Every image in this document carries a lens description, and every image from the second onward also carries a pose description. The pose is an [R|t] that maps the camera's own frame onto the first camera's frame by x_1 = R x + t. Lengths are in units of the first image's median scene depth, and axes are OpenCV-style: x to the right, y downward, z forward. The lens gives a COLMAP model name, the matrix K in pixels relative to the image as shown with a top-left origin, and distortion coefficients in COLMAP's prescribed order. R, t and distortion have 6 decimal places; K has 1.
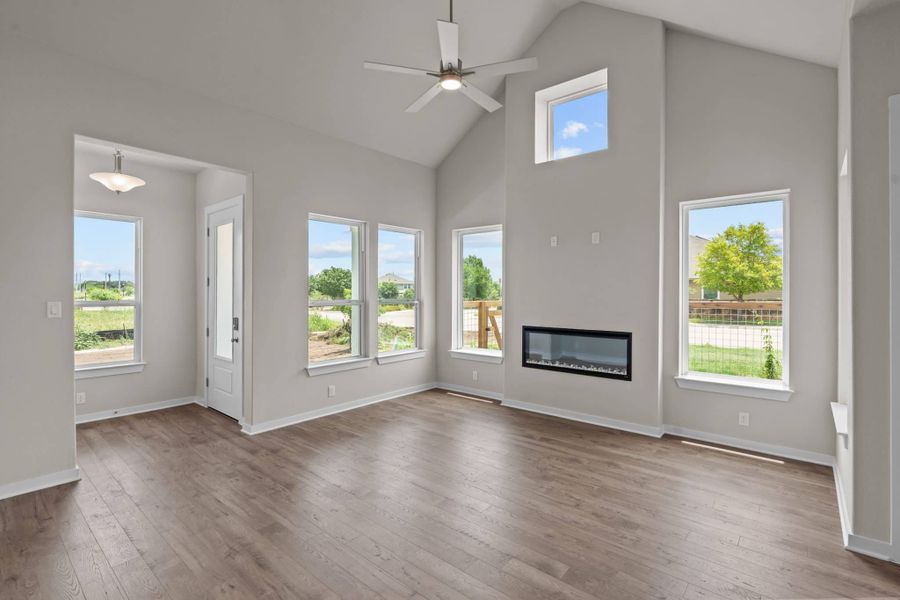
lens RADIAL K [[422.7, 0, 448.6], [0, 422.7, 294.8], [0, 0, 1]] dist [-0.003805, 0.000127]
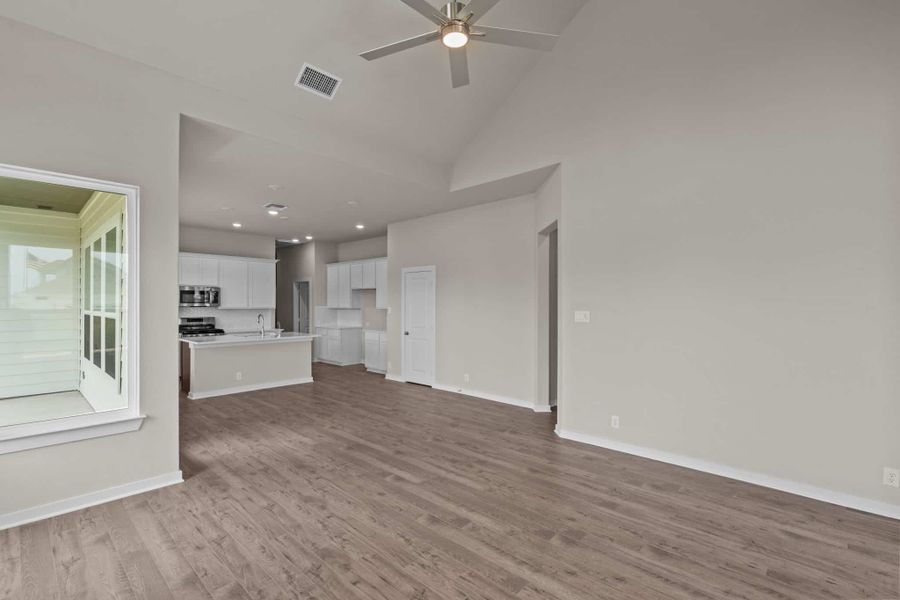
lens RADIAL K [[414.8, 0, 447.6], [0, 414.8, 301.1], [0, 0, 1]] dist [-0.003788, 0.000440]
pose [[-0.998674, -0.001672, 0.051455, -0.014325], [-0.001885, 0.999990, -0.004090, -0.005273], [-0.051448, -0.004182, -0.998667, 1.181896]]
